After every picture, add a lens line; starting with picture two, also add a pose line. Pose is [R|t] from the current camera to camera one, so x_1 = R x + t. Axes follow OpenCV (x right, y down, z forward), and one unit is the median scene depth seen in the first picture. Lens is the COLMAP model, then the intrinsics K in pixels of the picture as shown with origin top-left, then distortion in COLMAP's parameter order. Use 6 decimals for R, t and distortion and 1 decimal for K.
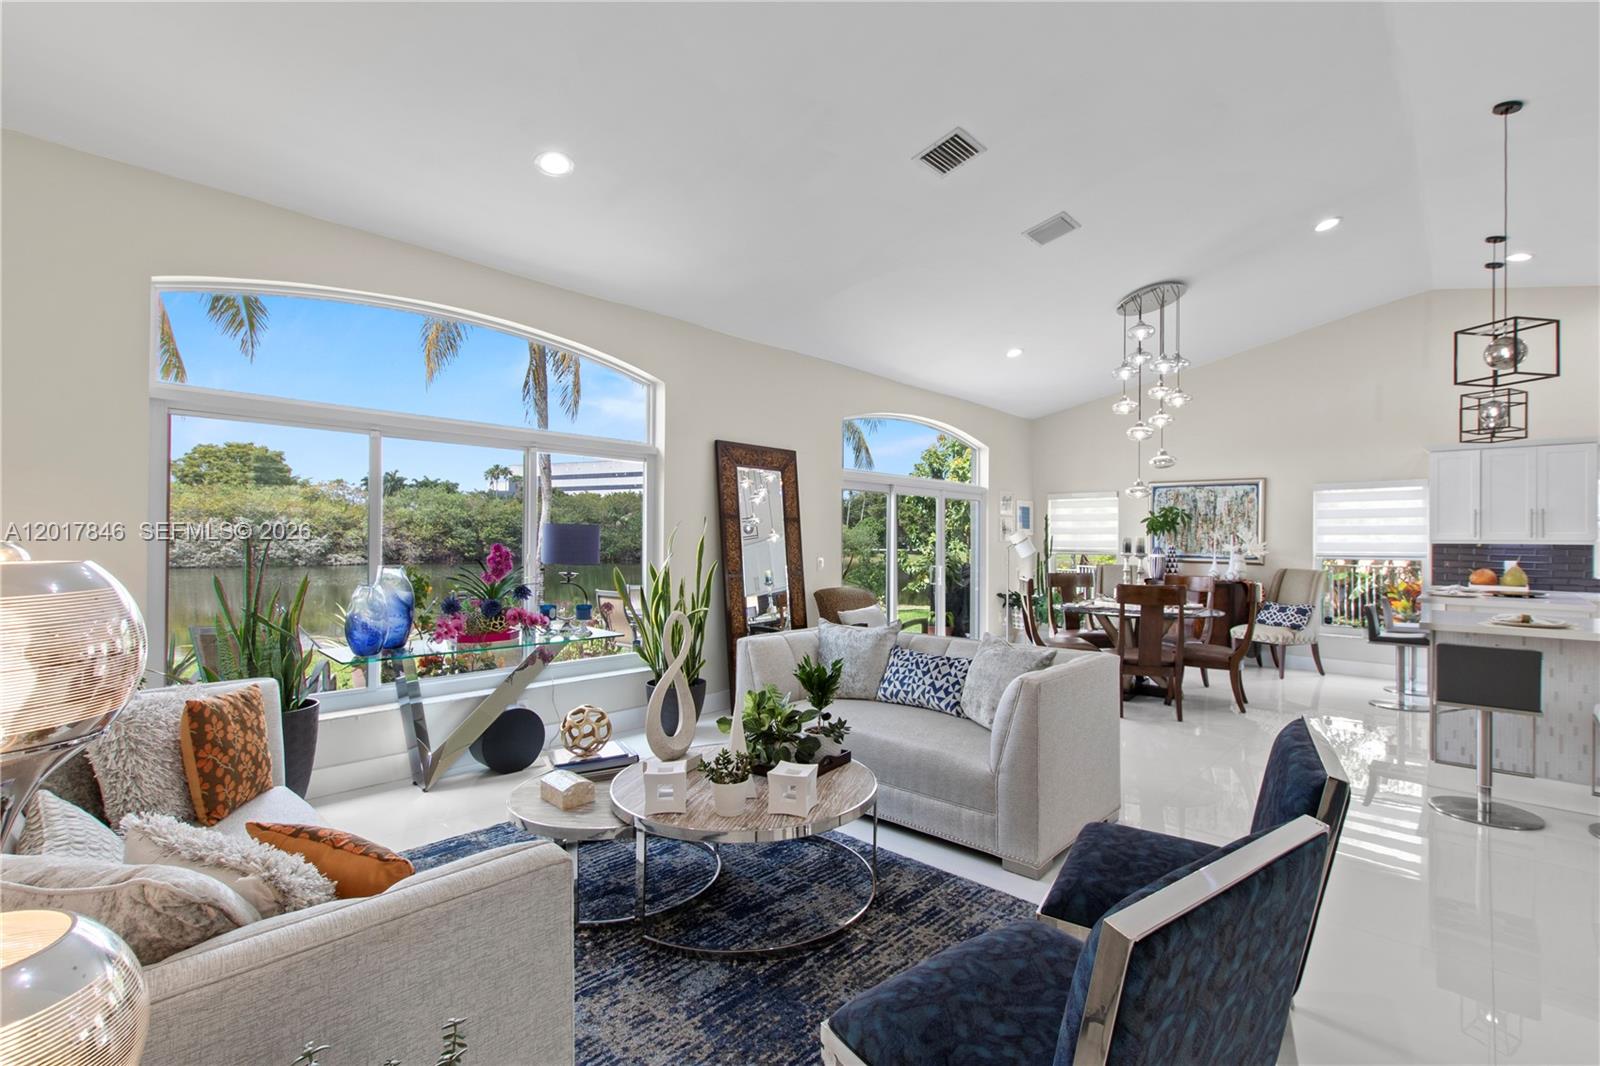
lens RADIAL K [[730.7, 0, 808.3], [0, 730.7, 533.9], [0, 0, 1]] dist [0.003685, 0.001232]
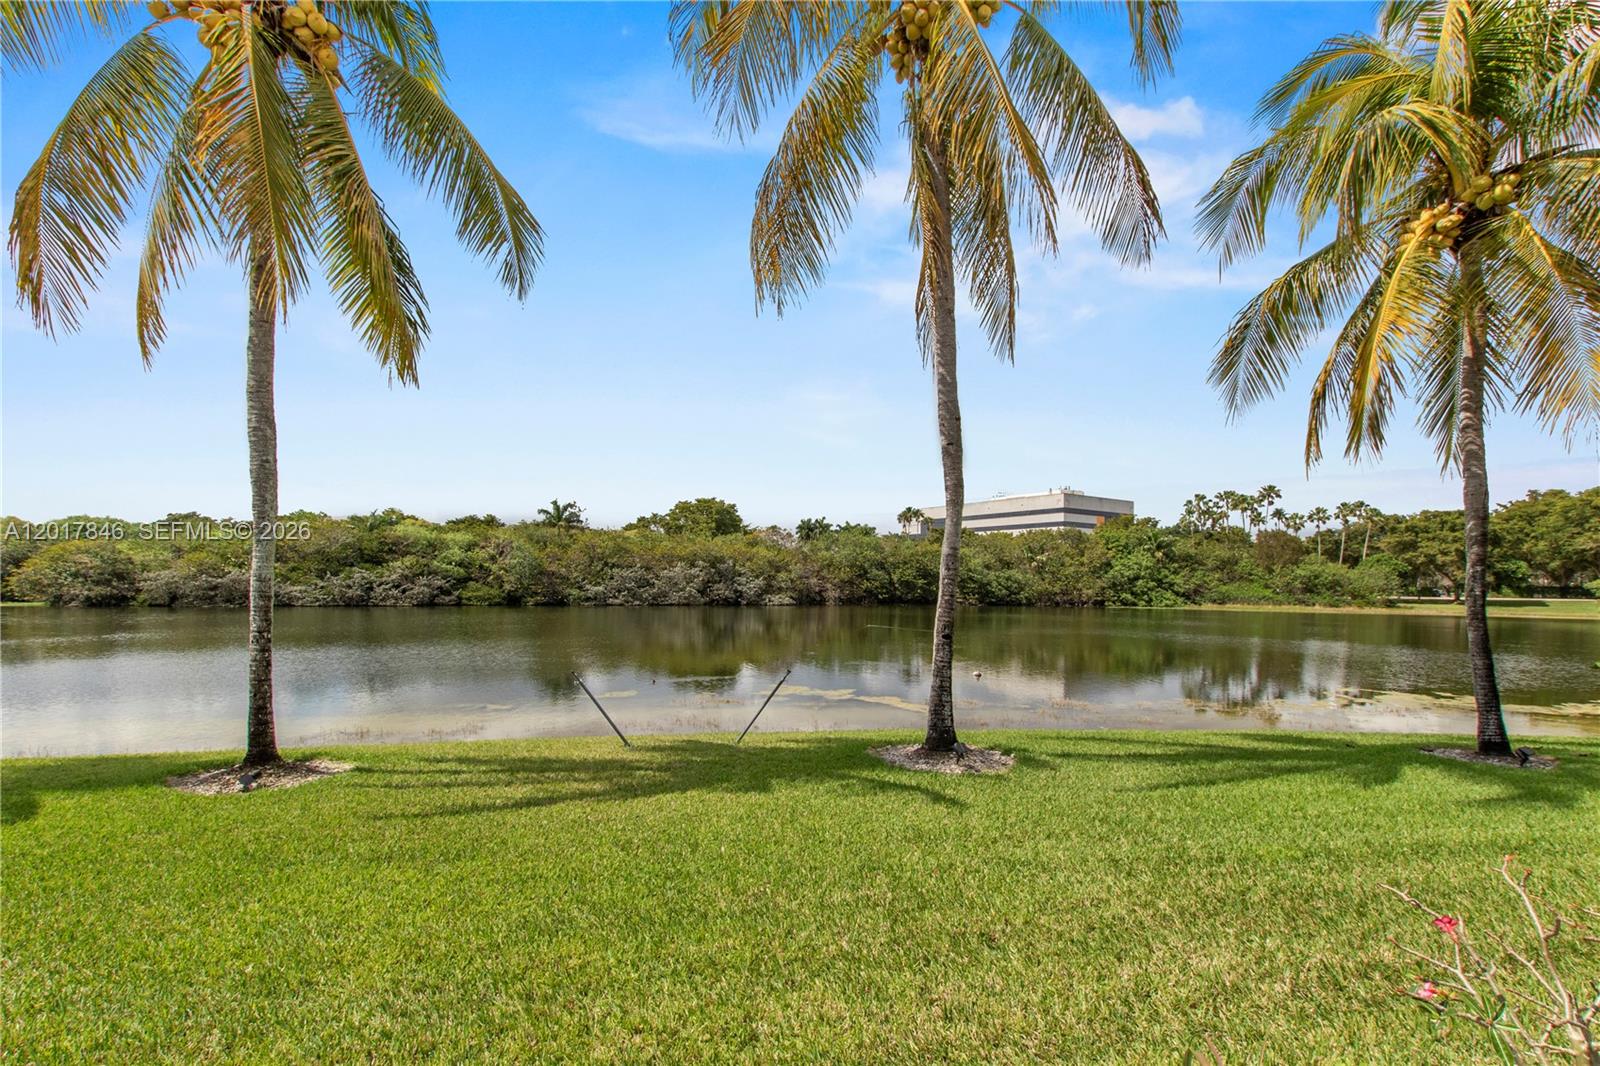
lens RADIAL K [[742.4, 0, 808.5], [0, 742.4, 567.9], [0, 0, 1]] dist [0.004307, -0.000292]
pose [[0.857998, -0.005956, -0.513619, -0.340707], [0.000521, 0.999942, -0.010724, -0.003503], [0.513653, 0.008933, 0.857951, 0.886216]]
